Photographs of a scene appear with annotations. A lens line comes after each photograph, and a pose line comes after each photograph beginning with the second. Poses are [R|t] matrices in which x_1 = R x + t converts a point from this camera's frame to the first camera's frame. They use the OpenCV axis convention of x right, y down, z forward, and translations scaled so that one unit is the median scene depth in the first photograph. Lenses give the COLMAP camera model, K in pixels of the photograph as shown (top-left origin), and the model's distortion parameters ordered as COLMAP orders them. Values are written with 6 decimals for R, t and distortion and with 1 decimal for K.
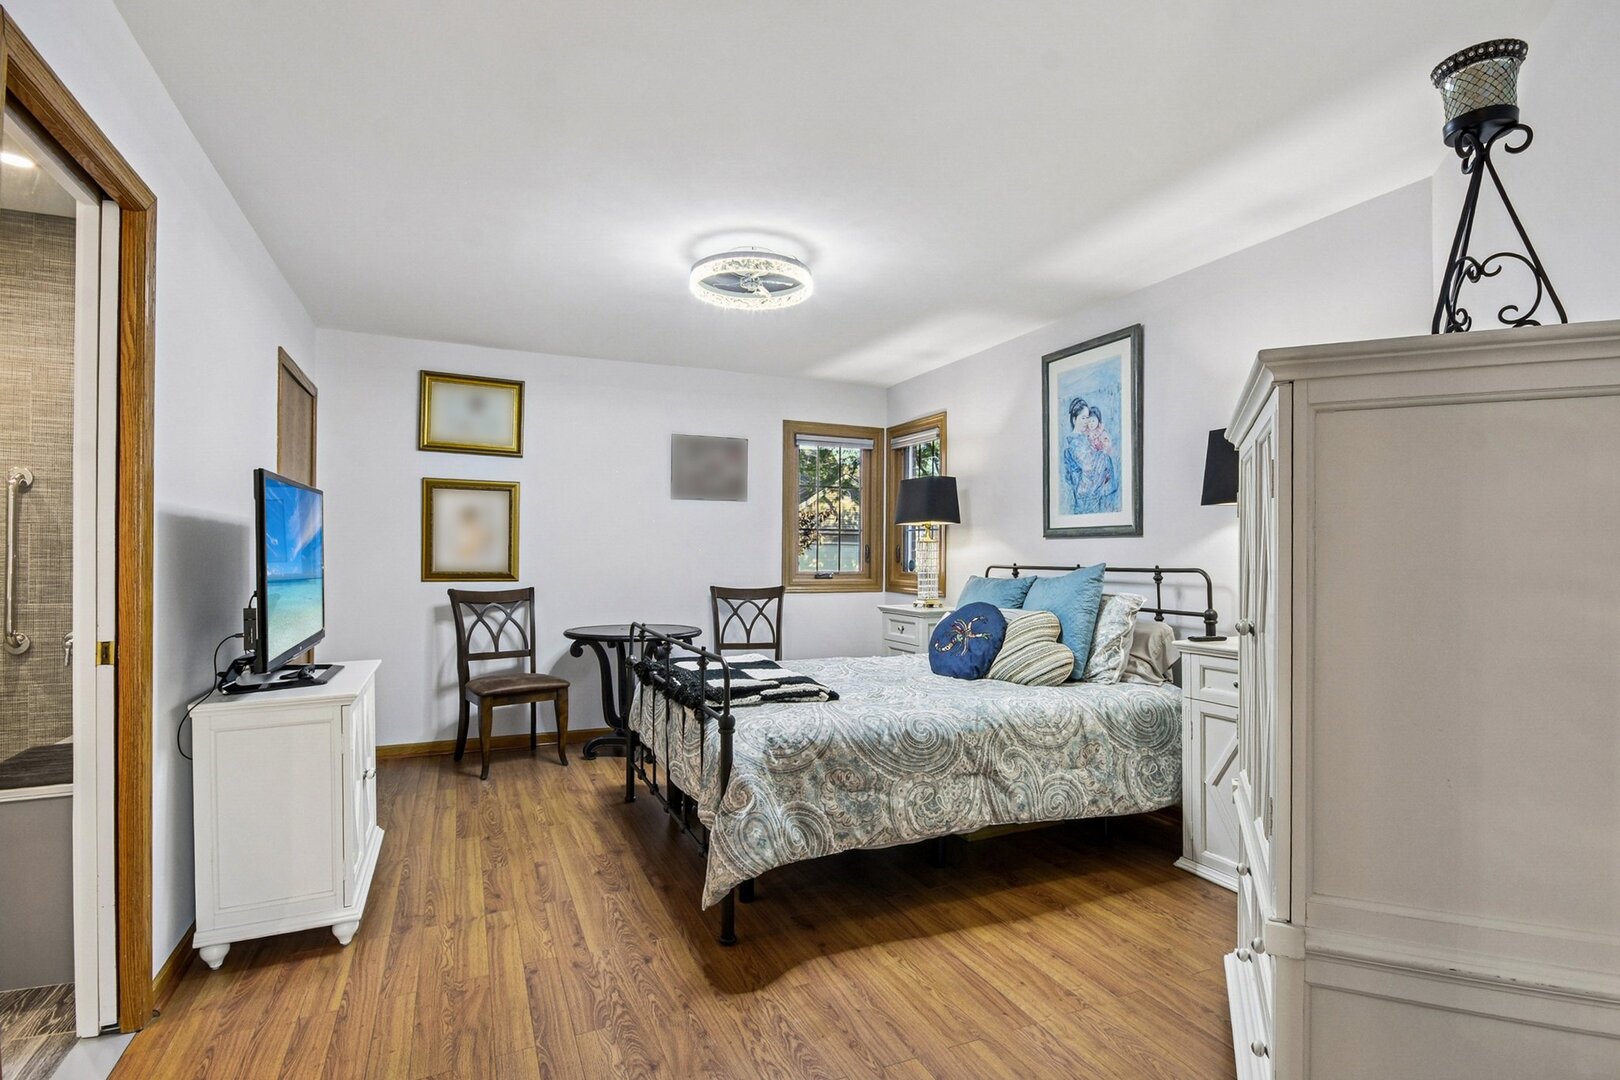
lens RADIAL K [[749.9, 0, 819.9], [0, 749.9, 547.9], [0, 0, 1]] dist [0.007437, -0.010937]
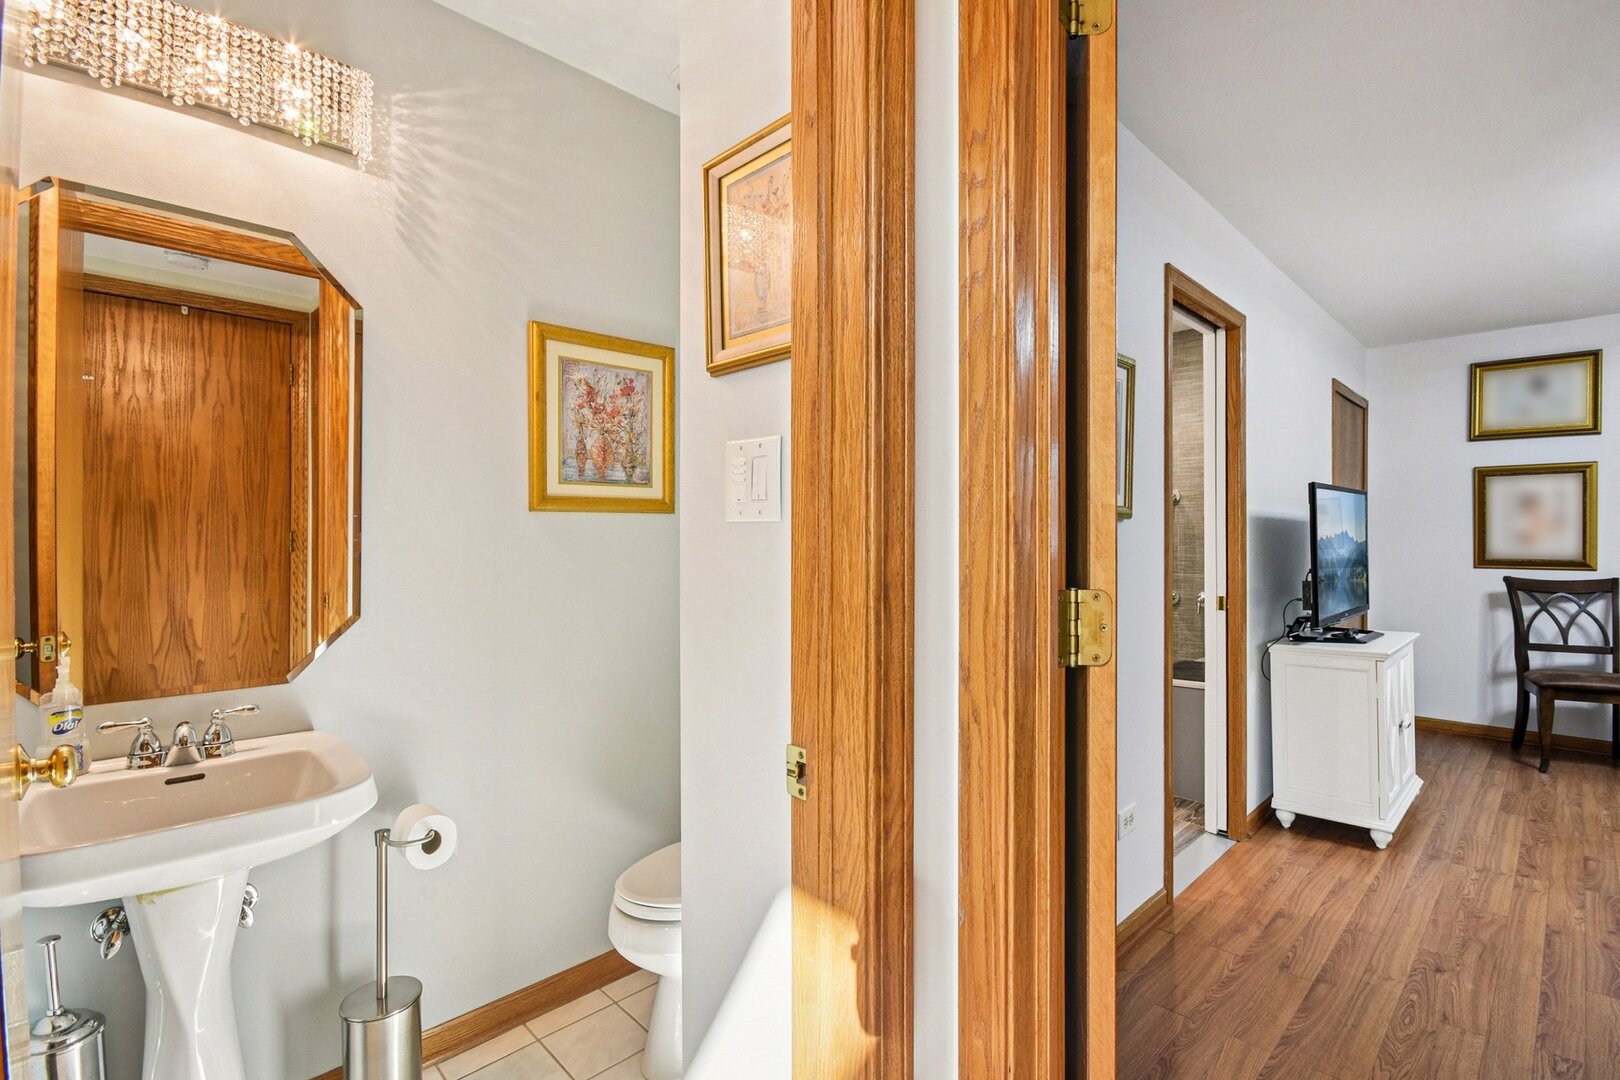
lens RADIAL K [[749.9, 0, 797.4], [0, 749.9, 546.0], [0, 0, 1]] dist [0.007437, -0.010937]
pose [[0.298204, 0.001394, -0.954501, 0.217237], [0.012777, 0.999904, 0.005452, -0.003711], [0.954417, -0.013822, 0.298157, -0.241374]]
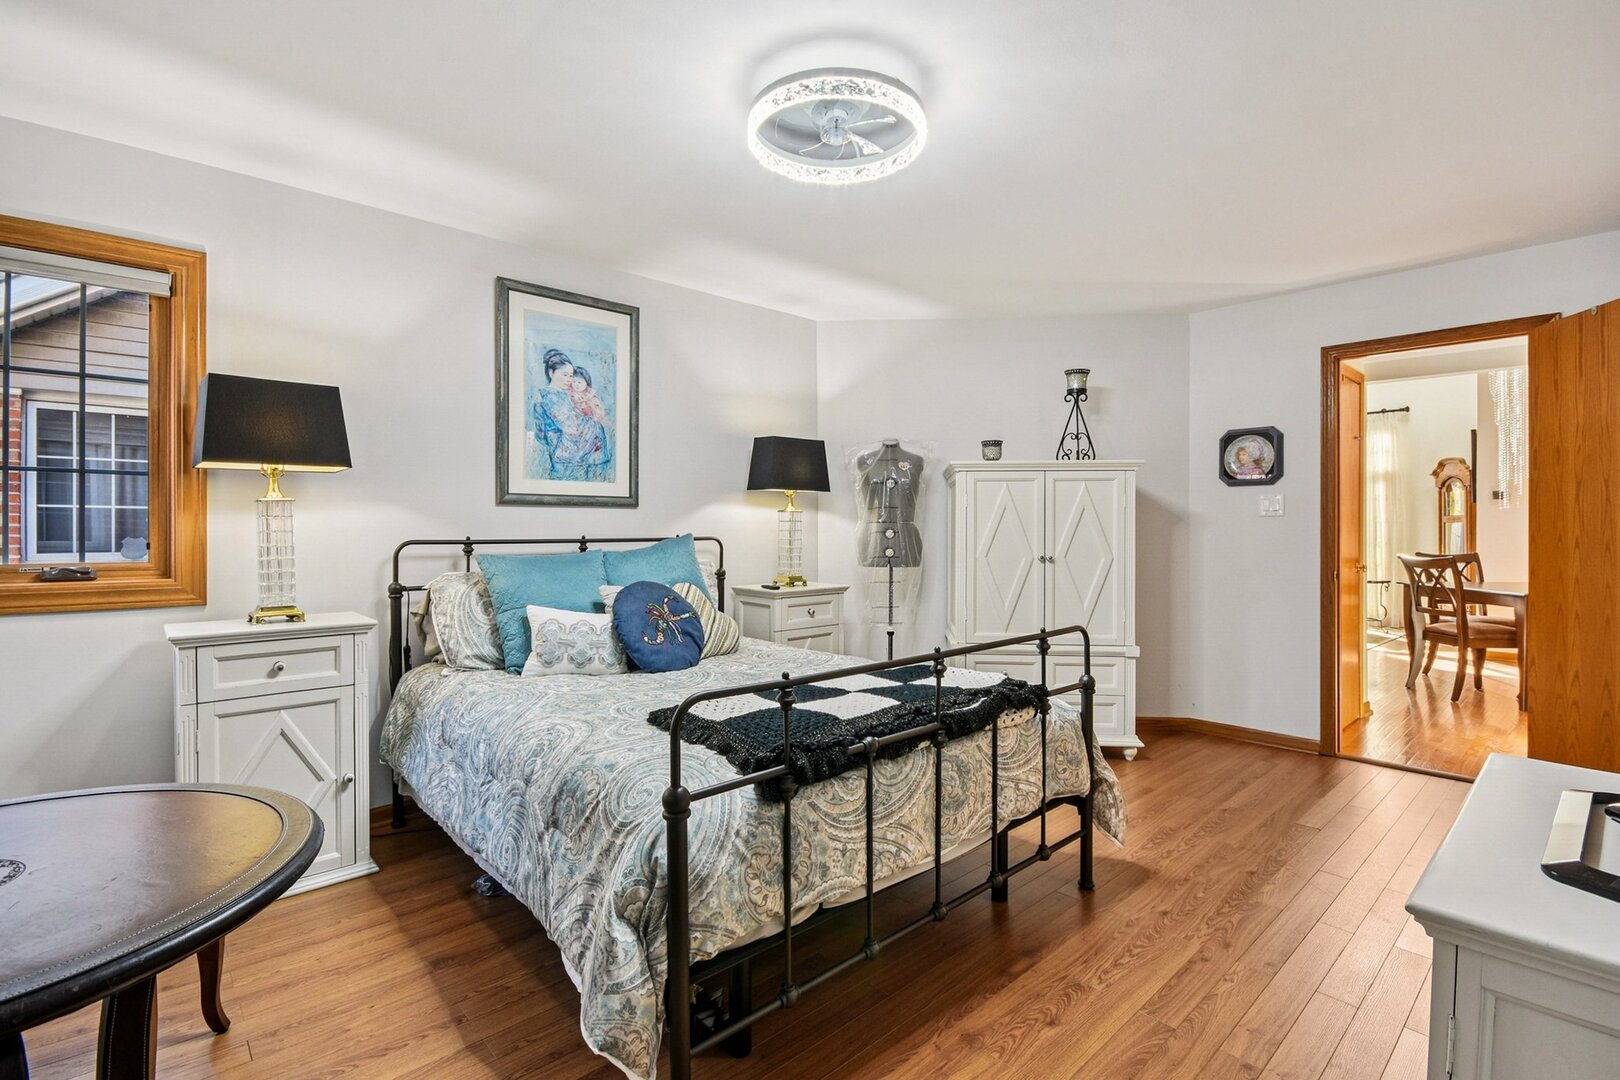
lens RADIAL K [[749.9, 0, 783.8], [0, 749.9, 533.8], [0, 0, 1]] dist [0.007437, -0.010937]
pose [[-0.268282, -0.016184, 0.963204, -1.662279], [-0.006179, 0.999867, 0.015080, 0.011809], [-0.963321, -0.001906, -0.268347, 2.743290]]
